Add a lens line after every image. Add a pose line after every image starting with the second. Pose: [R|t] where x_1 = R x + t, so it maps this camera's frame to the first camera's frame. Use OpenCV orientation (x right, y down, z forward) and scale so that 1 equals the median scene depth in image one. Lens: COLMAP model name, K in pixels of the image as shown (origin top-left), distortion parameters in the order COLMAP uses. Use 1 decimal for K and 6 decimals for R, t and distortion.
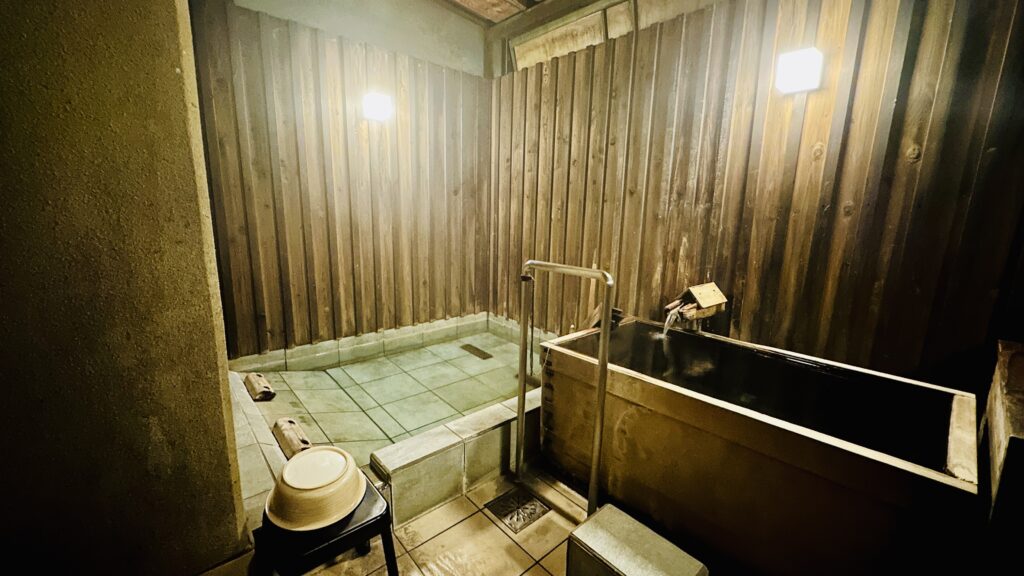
lens RADIAL K [[406.6, 0, 513.9], [0, 406.6, 284.4], [0, 0, 1]] dist [0.000270, 0.000020]
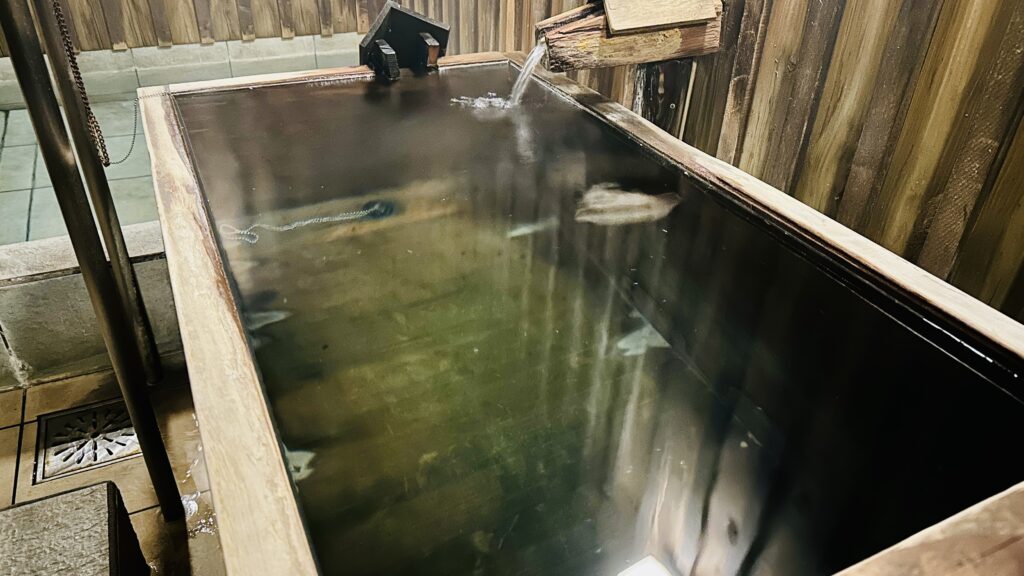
lens RADIAL K [[739.0, 0, 512.0], [0, 739.0, 288.0], [0, 0, 1]] dist [0.000693, -0.001562]
pose [[0.957971, 0.160291, -0.237906, 0.326191], [-0.062524, 0.926055, 0.372174, 0.018918], [0.279970, -0.341657, 0.897155, 0.209373]]
